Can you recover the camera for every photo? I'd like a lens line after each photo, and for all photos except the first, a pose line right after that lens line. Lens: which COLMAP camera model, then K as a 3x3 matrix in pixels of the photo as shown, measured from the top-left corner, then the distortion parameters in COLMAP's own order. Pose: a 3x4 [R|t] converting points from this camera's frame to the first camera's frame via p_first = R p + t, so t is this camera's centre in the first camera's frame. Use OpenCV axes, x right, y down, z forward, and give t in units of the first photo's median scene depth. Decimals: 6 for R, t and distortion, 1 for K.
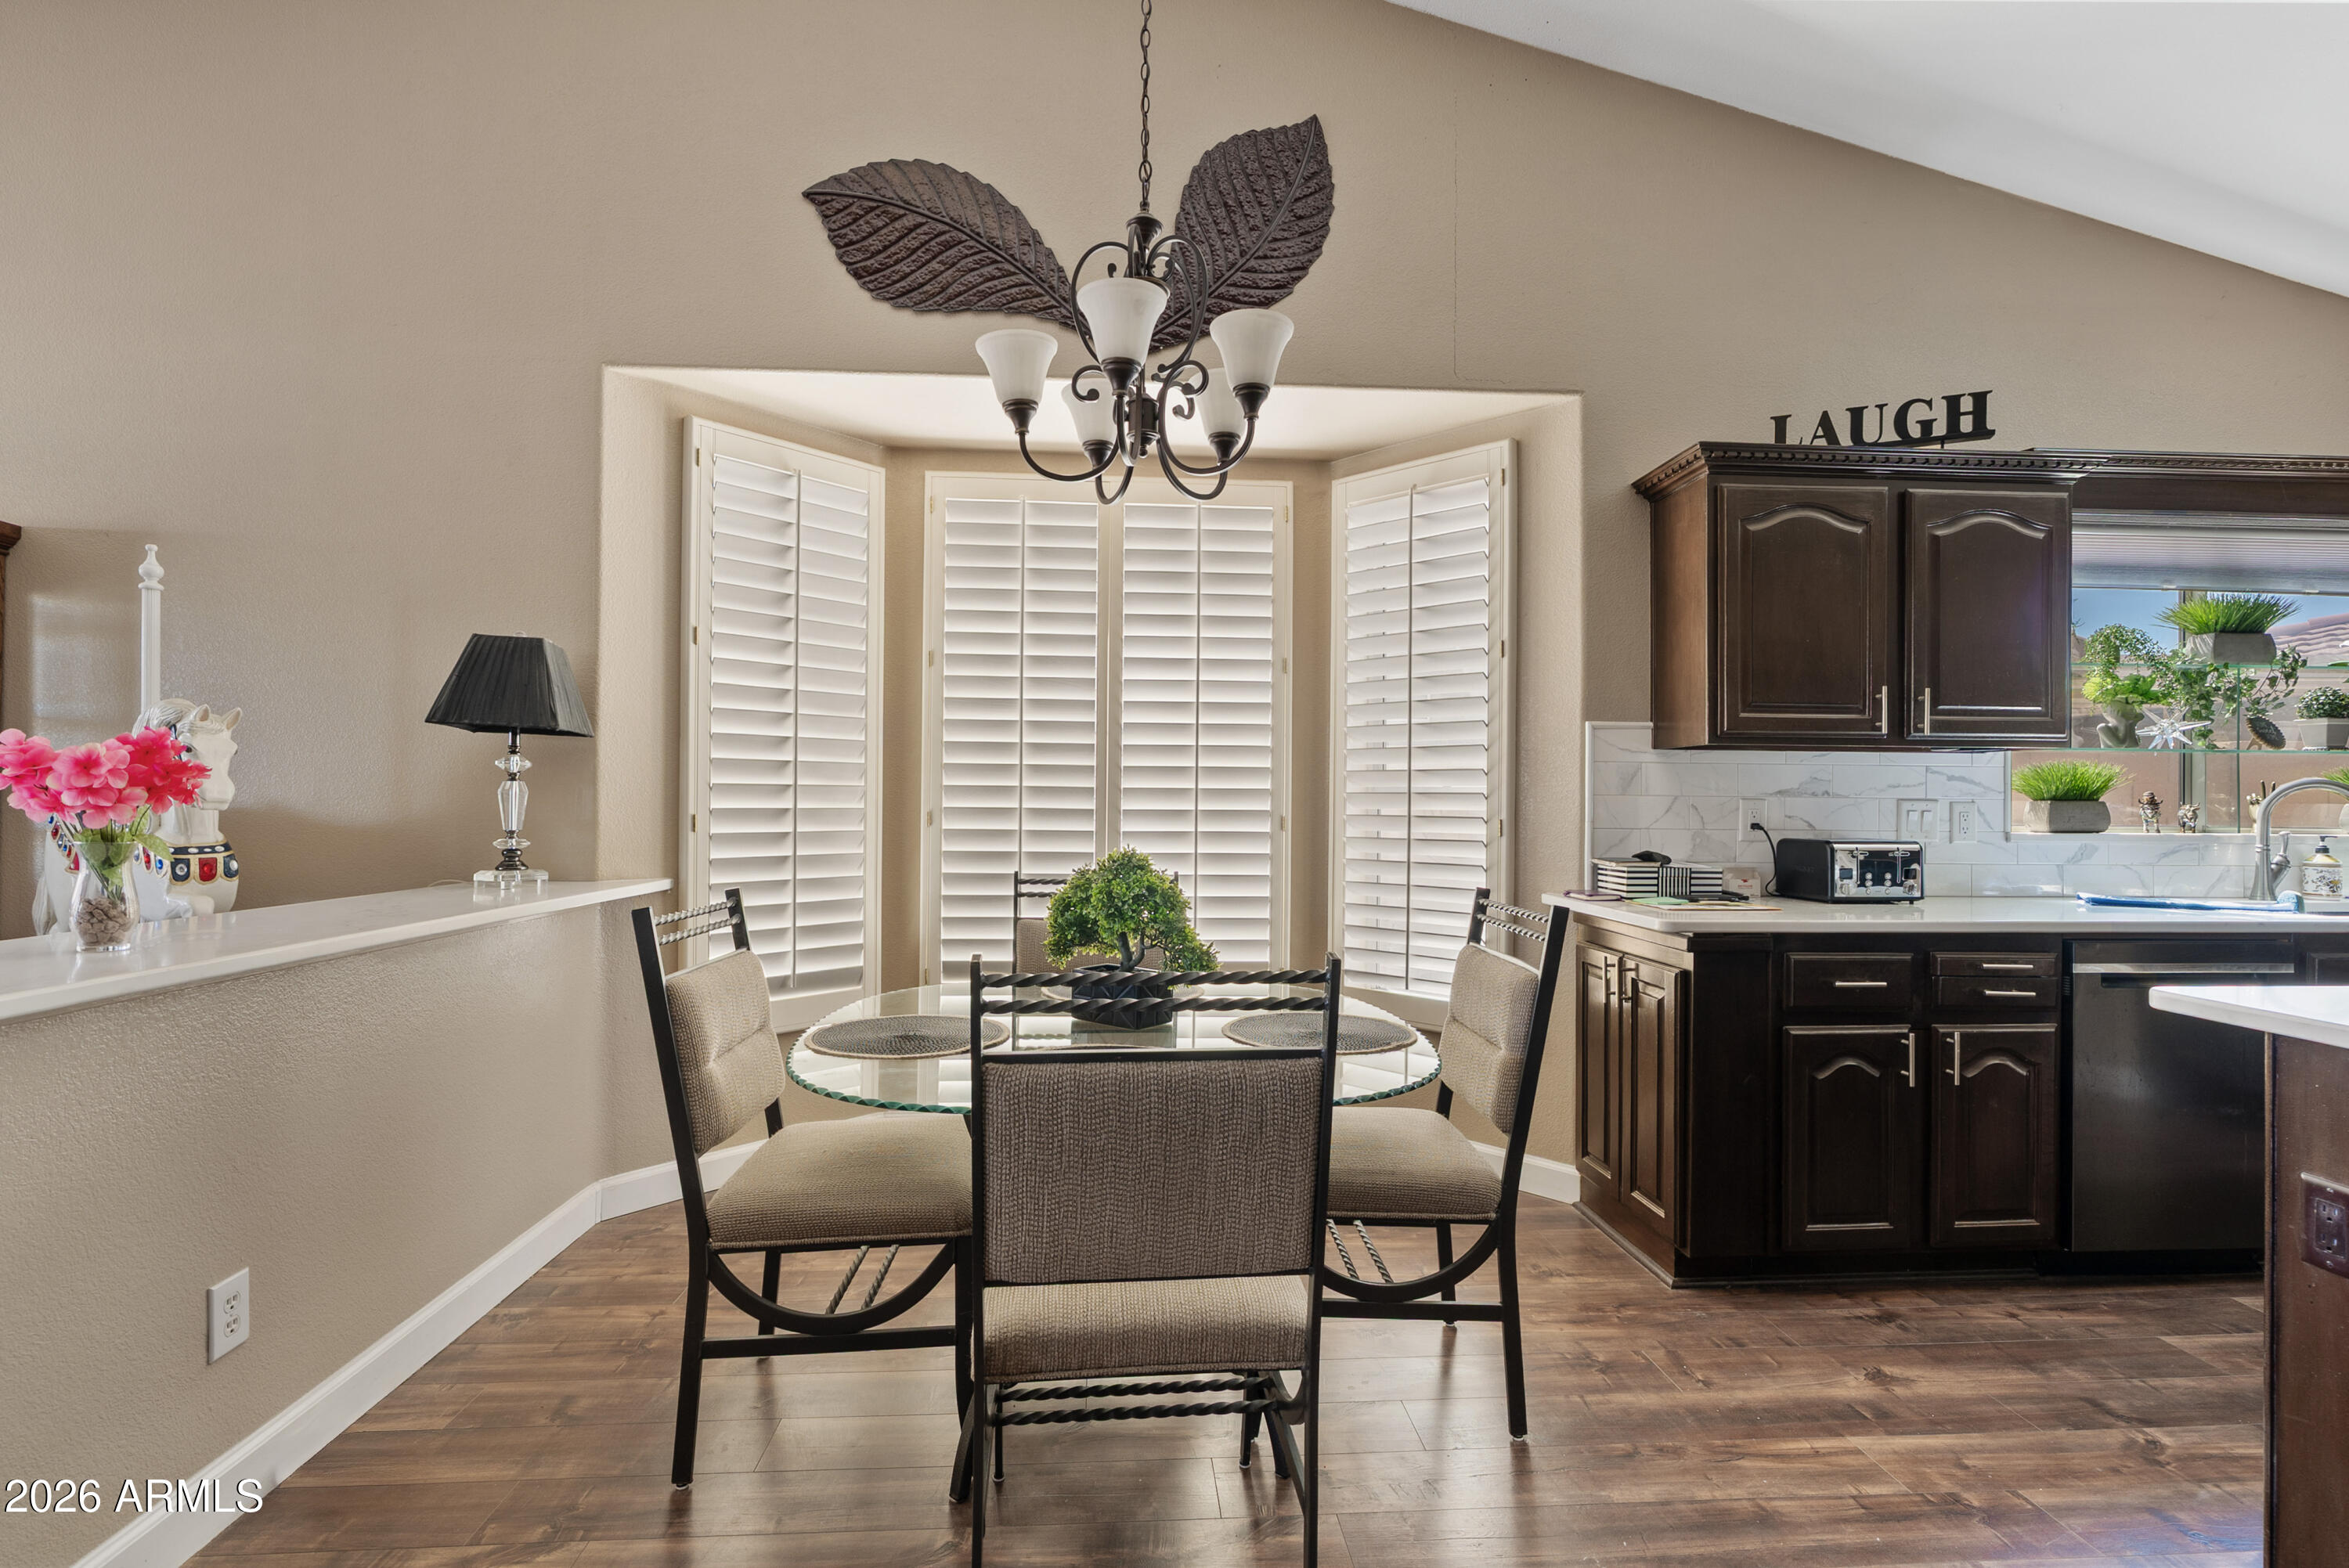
lens RADIAL K [[1041.2, 0, 1167.5], [0, 1041.2, 792.2], [0, 0, 1]] dist [-0.001836, -0.000076]
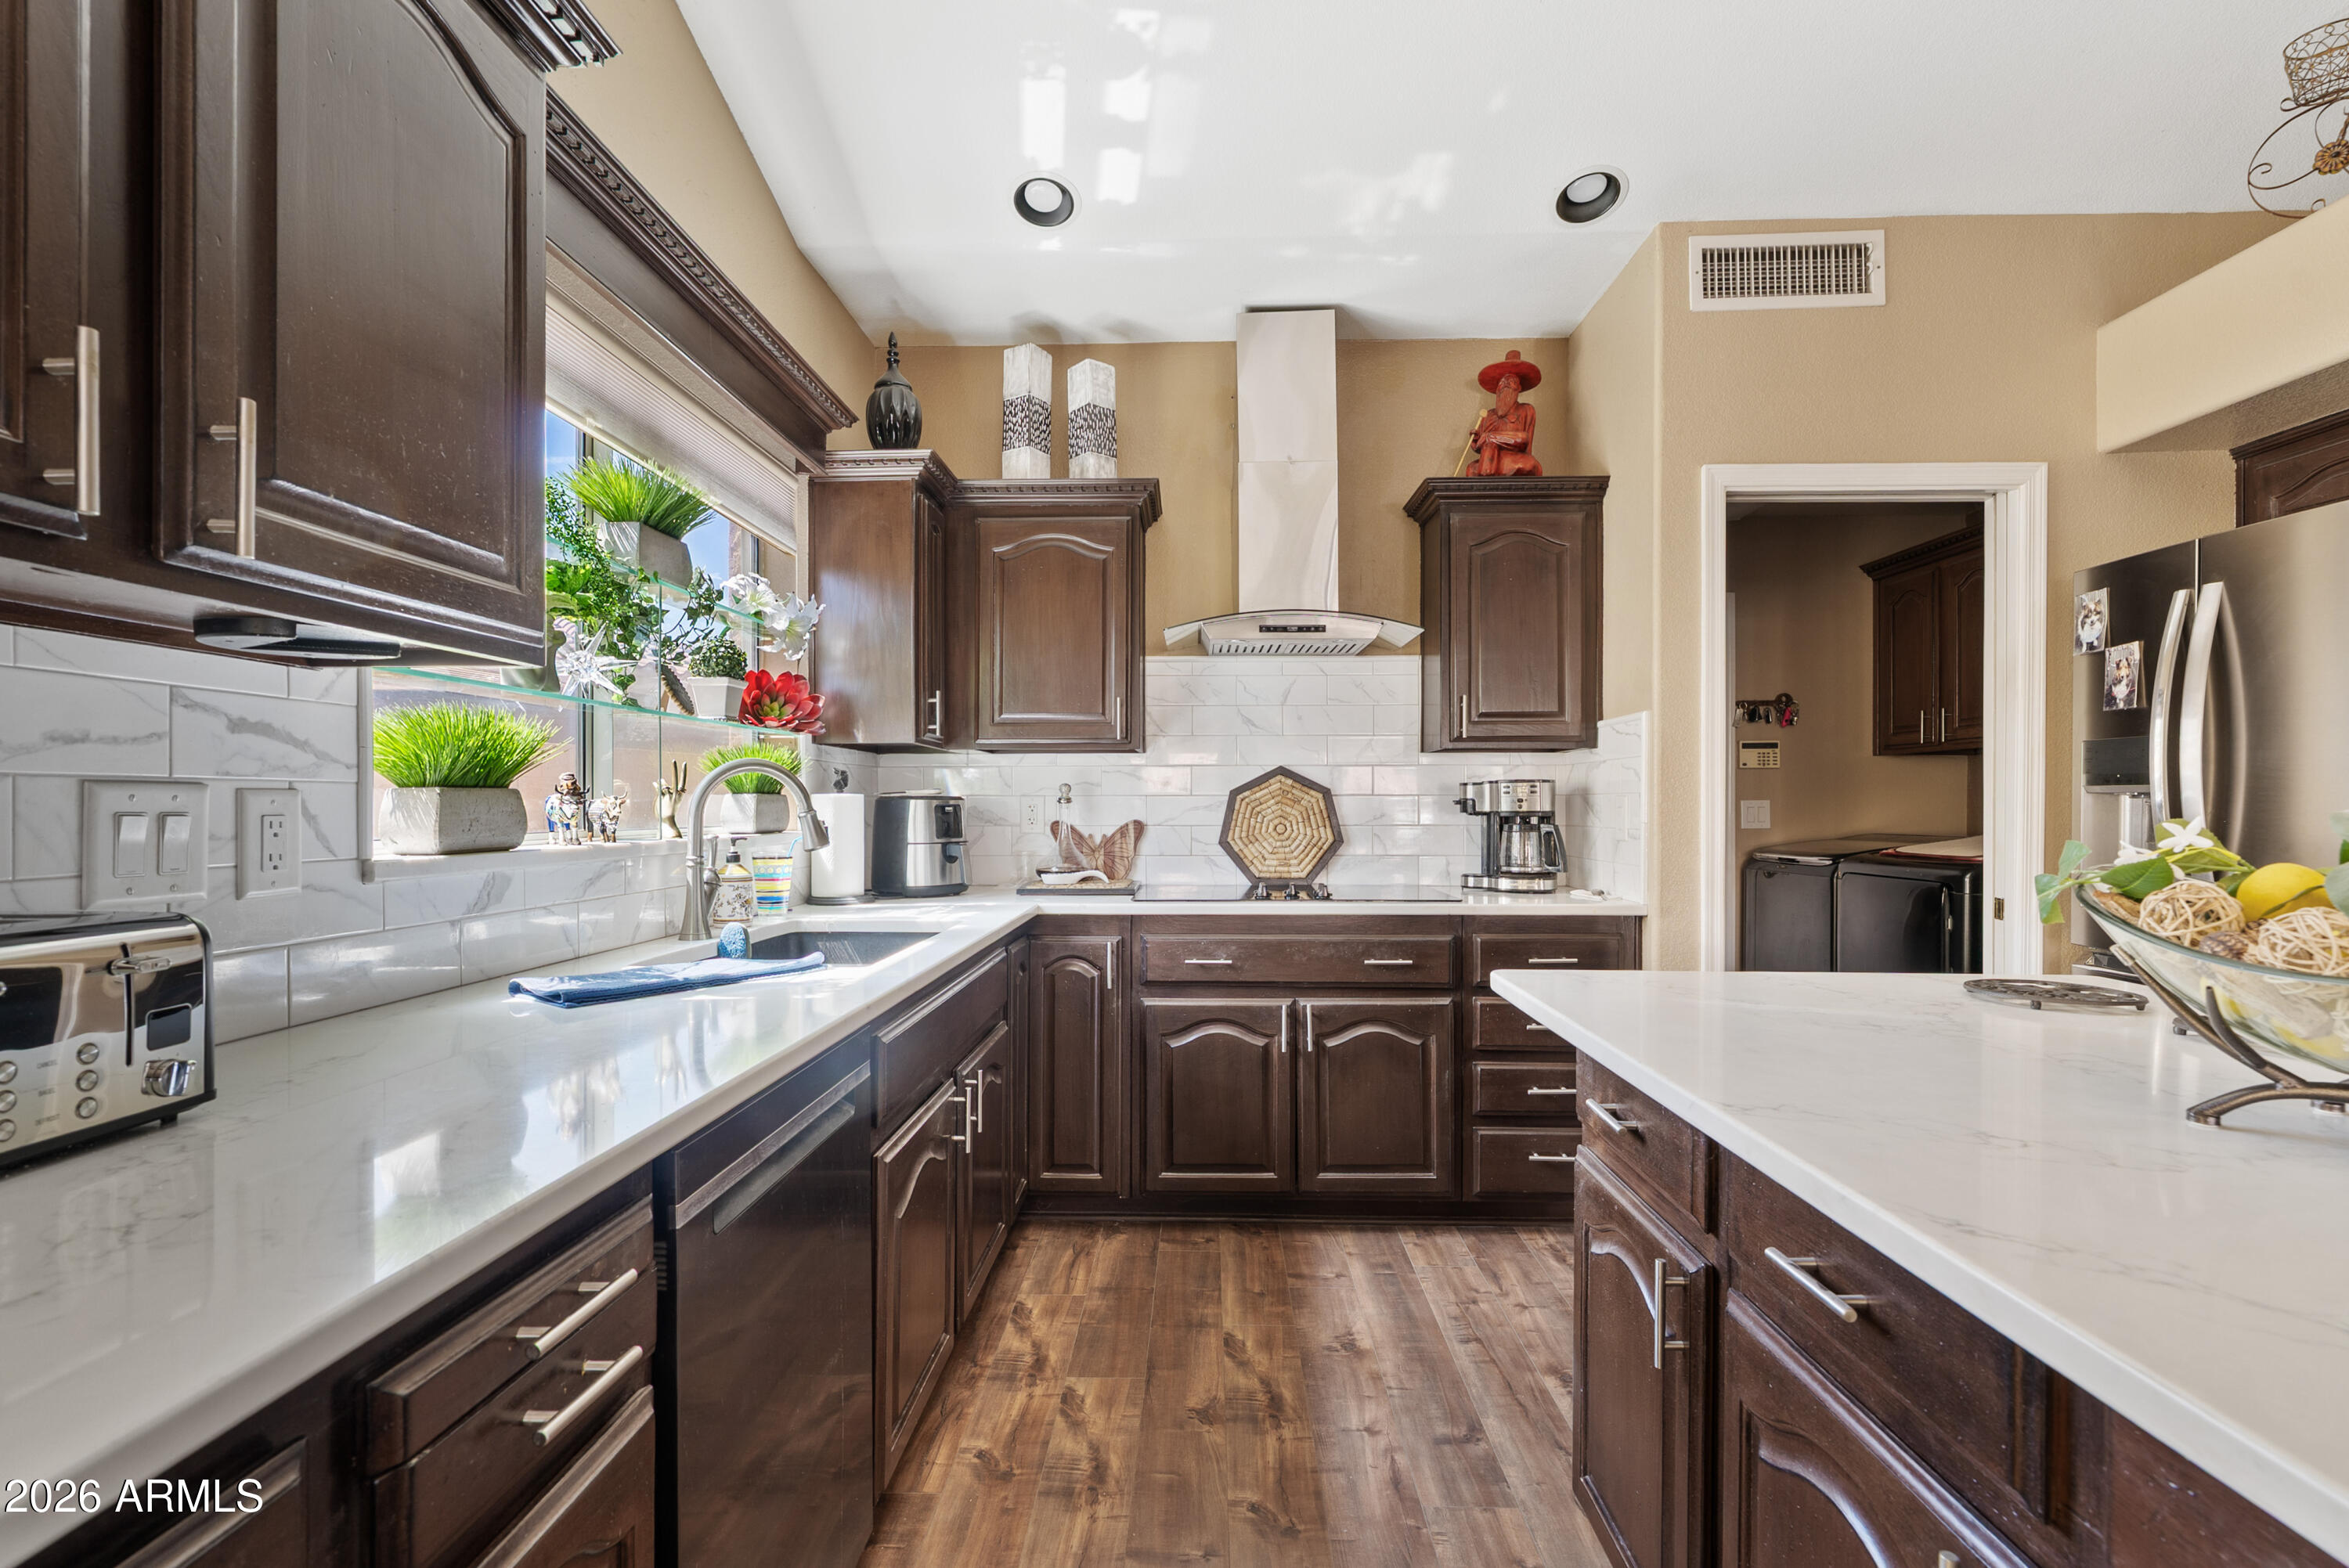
lens RADIAL K [[1063.4, 0, 1174.6], [0, 1063.4, 808.0], [0, 0, 1]] dist [0.001938, 0.000180]
pose [[0.085100, -0.012477, 0.996294, 0.399284], [-0.005888, 0.999898, 0.013025, 0.009309], [-0.996355, -0.006975, 0.085018, 0.631311]]
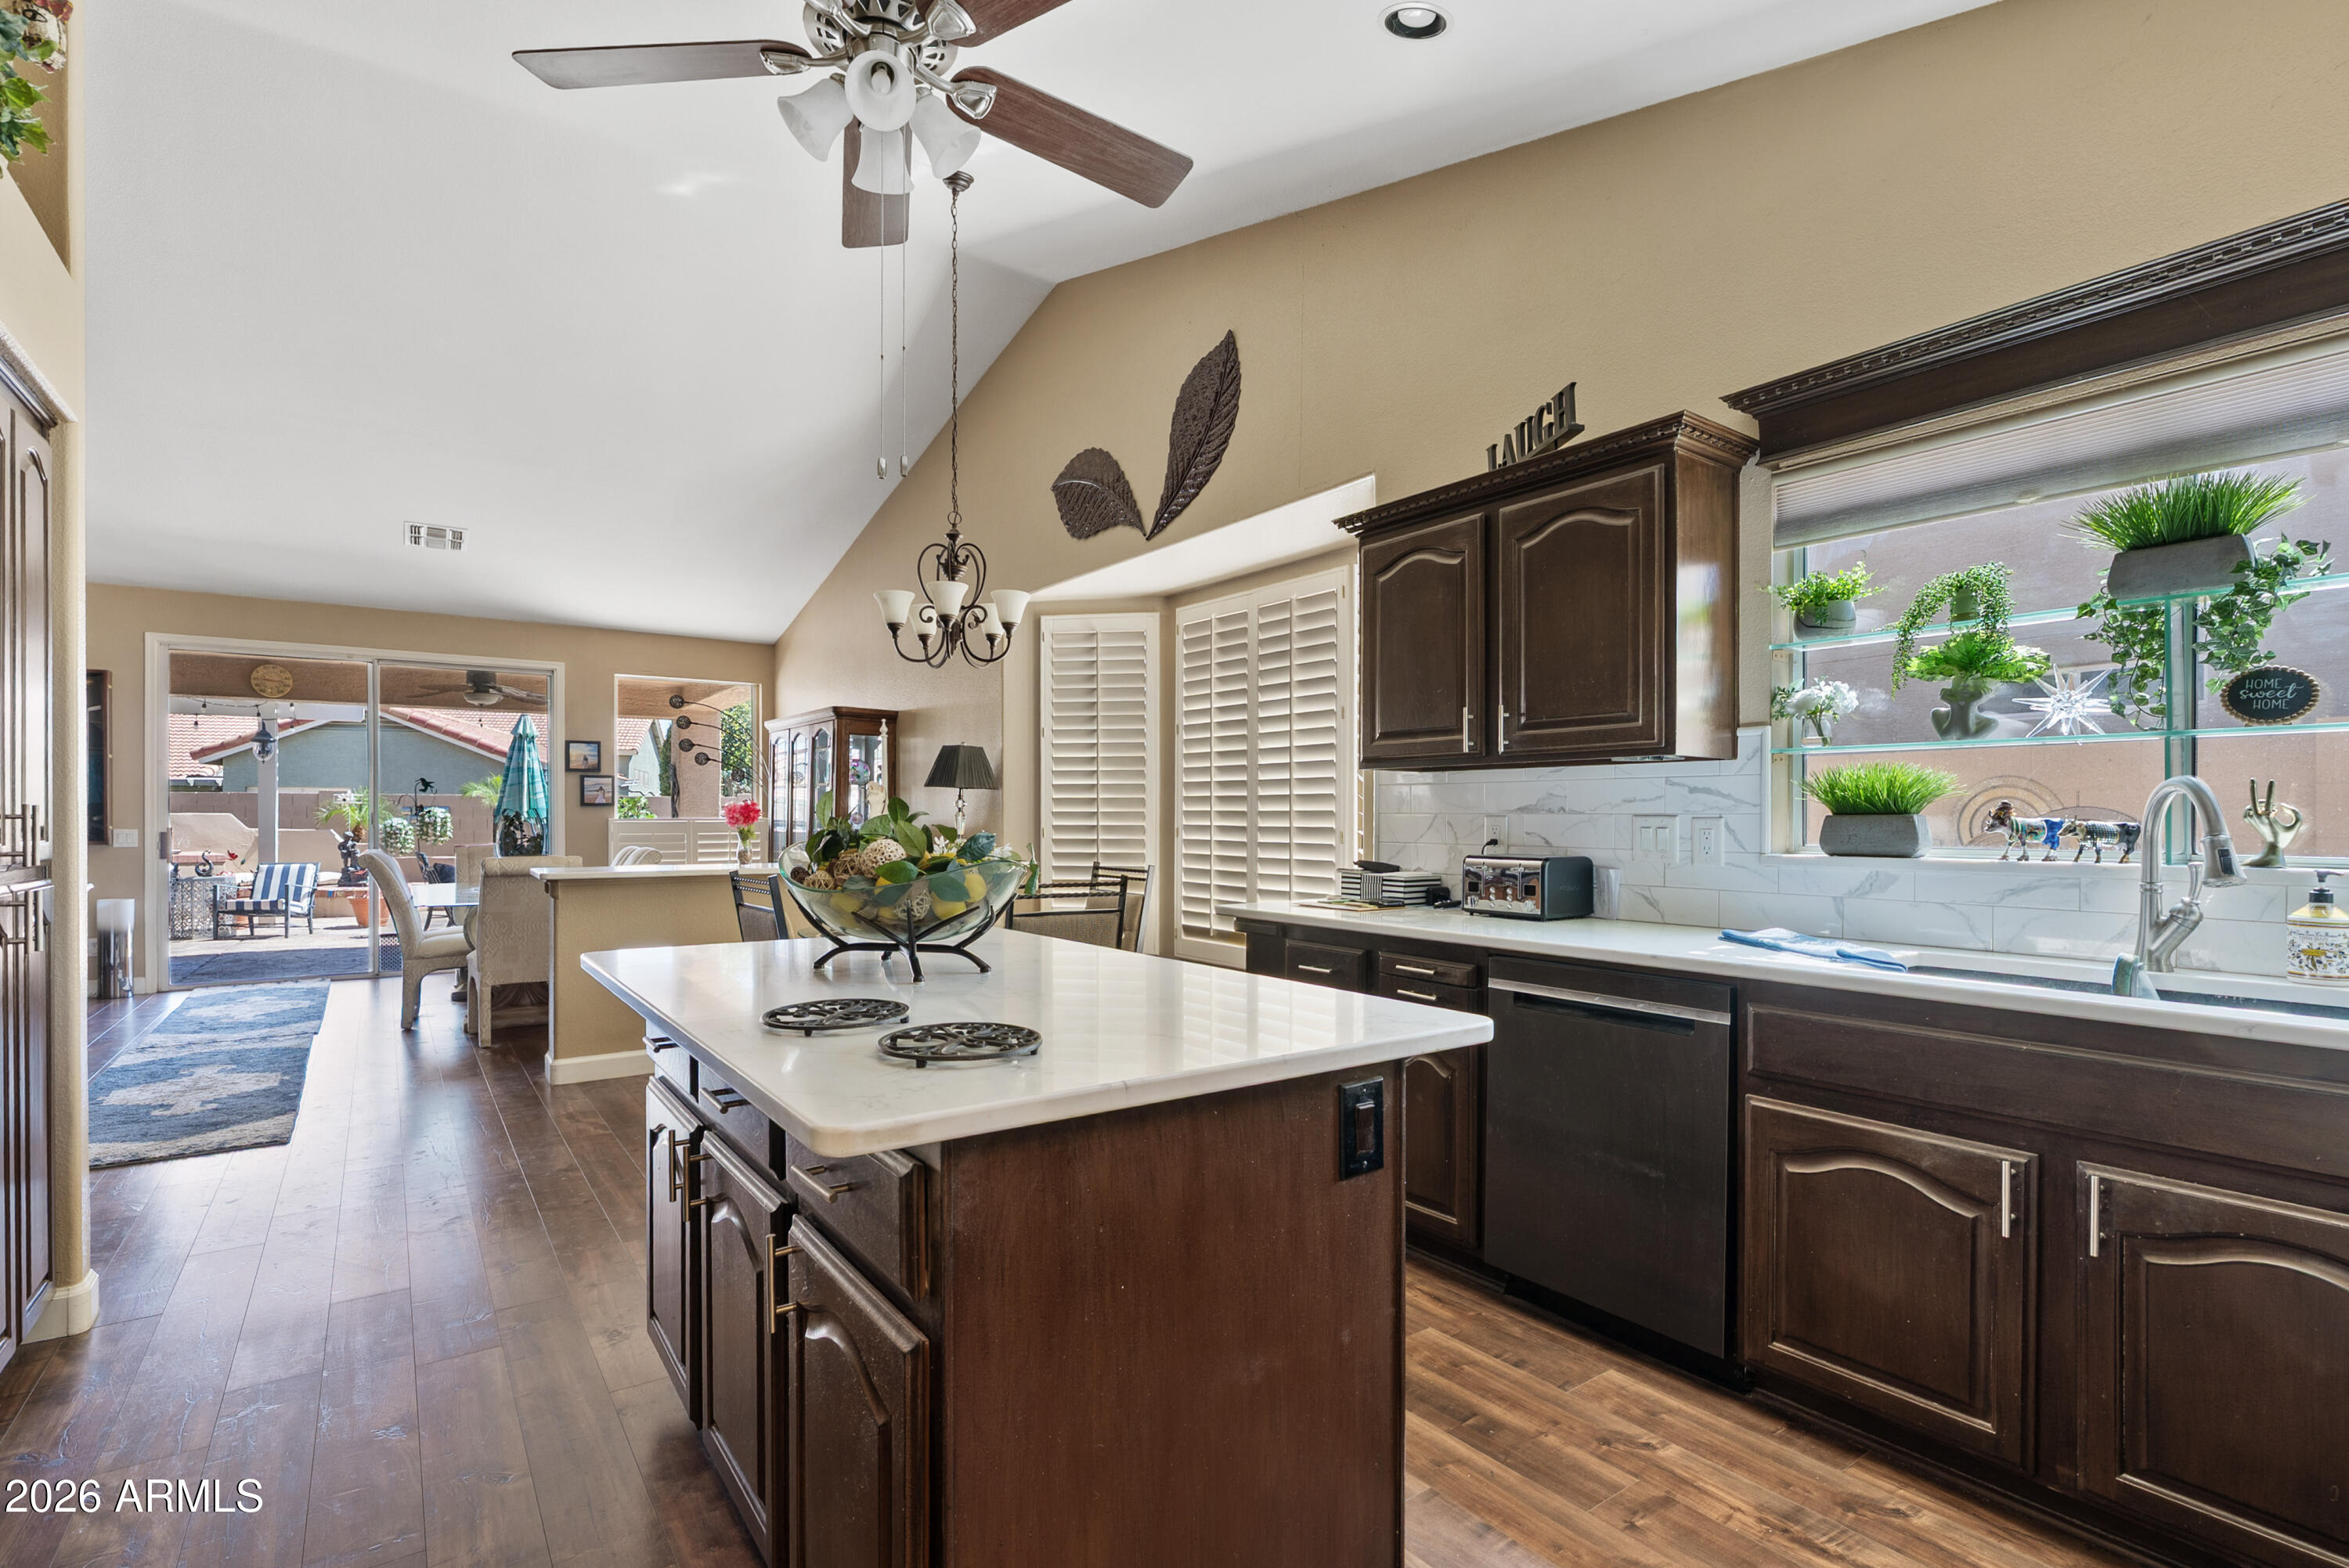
lens RADIAL K [[1063.4, 0, 1174.6], [0, 1063.4, 808.0], [0, 0, 1]] dist [0.001938, 0.000180]
pose [[0.551440, -0.014426, -0.834090, 1.258637], [0.006303, 0.999894, -0.013127, 0.010411], [0.834191, 0.001981, 0.551472, 0.145362]]
